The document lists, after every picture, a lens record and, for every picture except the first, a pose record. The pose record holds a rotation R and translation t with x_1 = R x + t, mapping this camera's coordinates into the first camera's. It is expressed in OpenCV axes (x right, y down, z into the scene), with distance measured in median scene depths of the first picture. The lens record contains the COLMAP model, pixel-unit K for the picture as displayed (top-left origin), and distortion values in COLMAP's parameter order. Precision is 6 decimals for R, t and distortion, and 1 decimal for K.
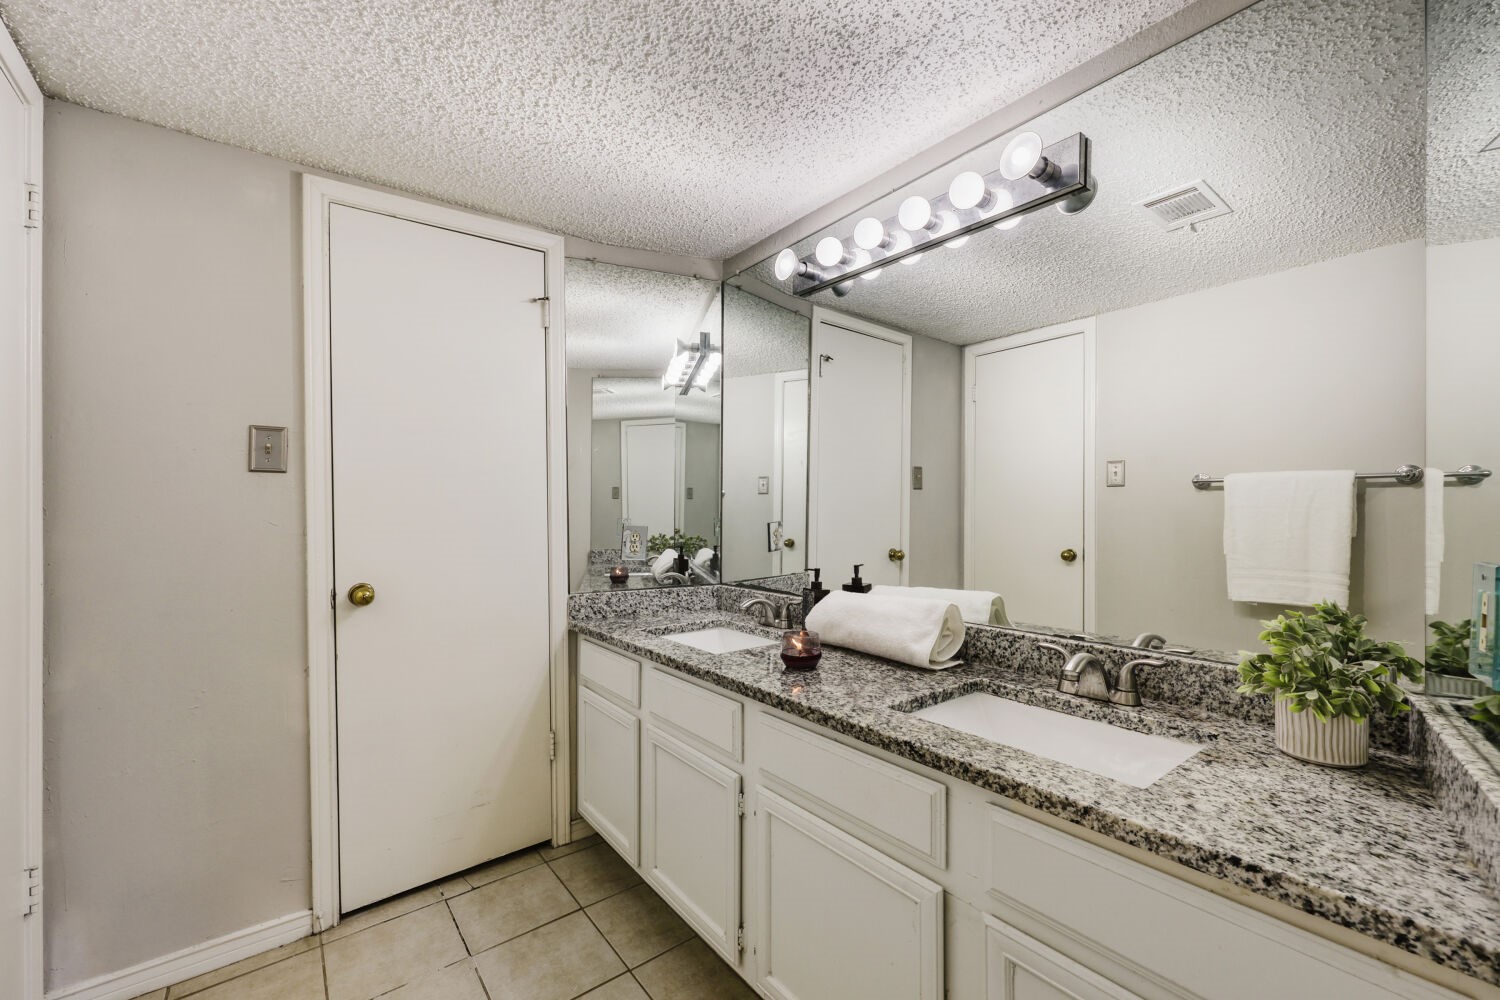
lens RADIAL K [[611.9, 0, 757.0], [0, 611.9, 506.8], [0, 0, 1]] dist [-0.000110, -0.000134]
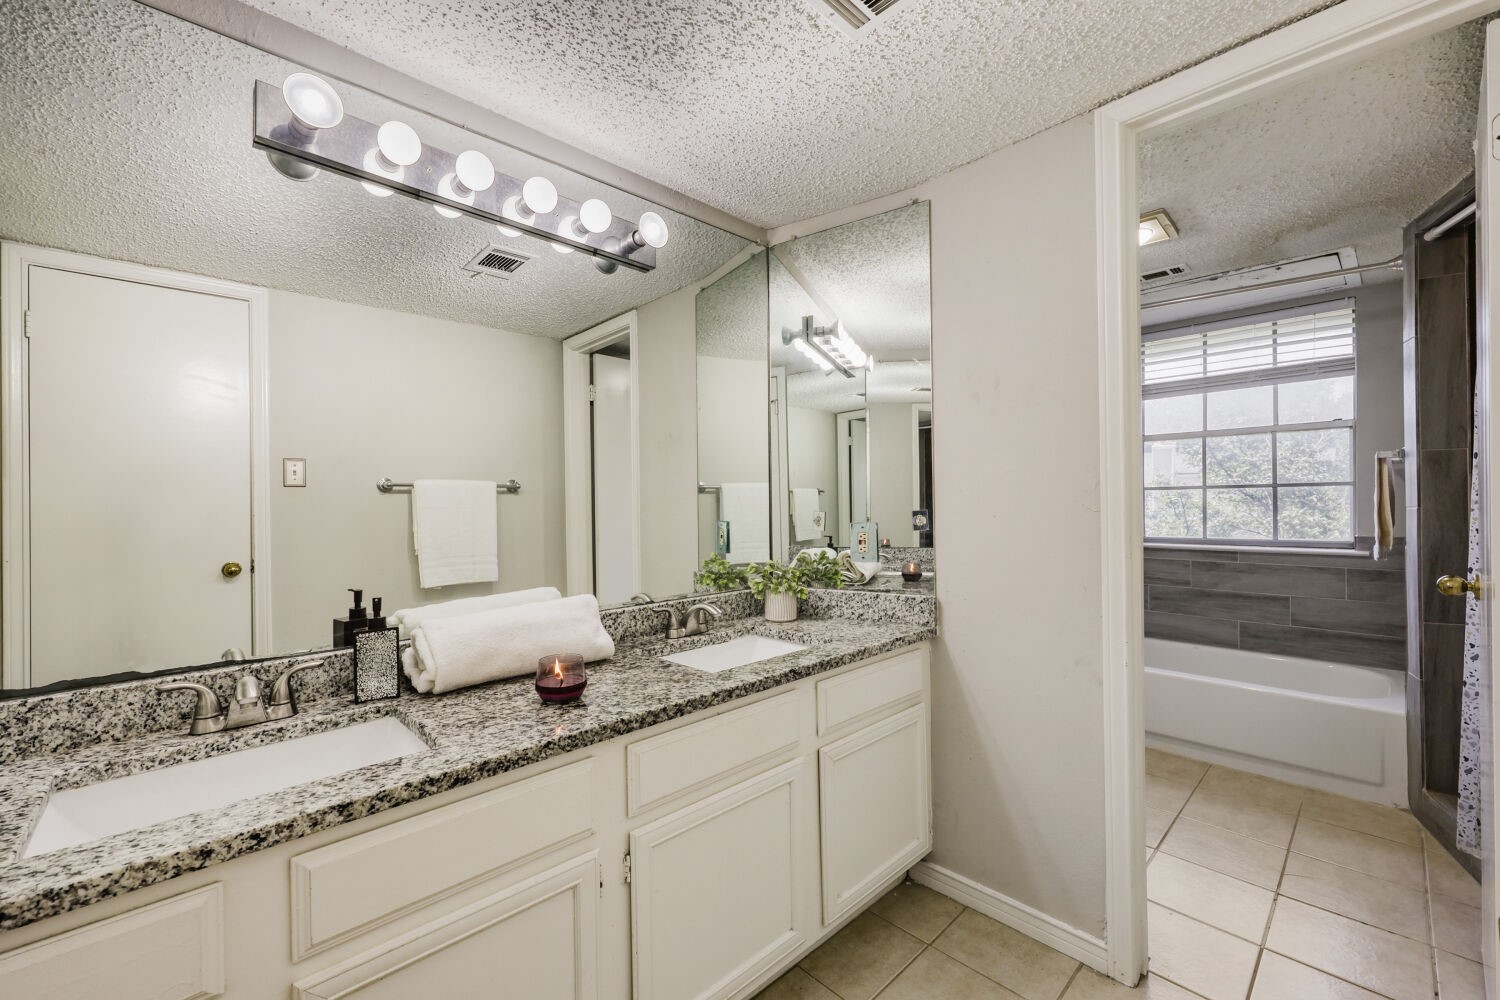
lens RADIAL K [[611.9, 0, 757.0], [0, 611.9, 506.8], [0, 0, 1]] dist [-0.000110, -0.000134]
pose [[-0.102397, 0.003004, 0.994739, -0.819597], [0.007829, 0.999967, -0.002214, 0.008451], [-0.994713, 0.007561, -0.102417, 0.872226]]
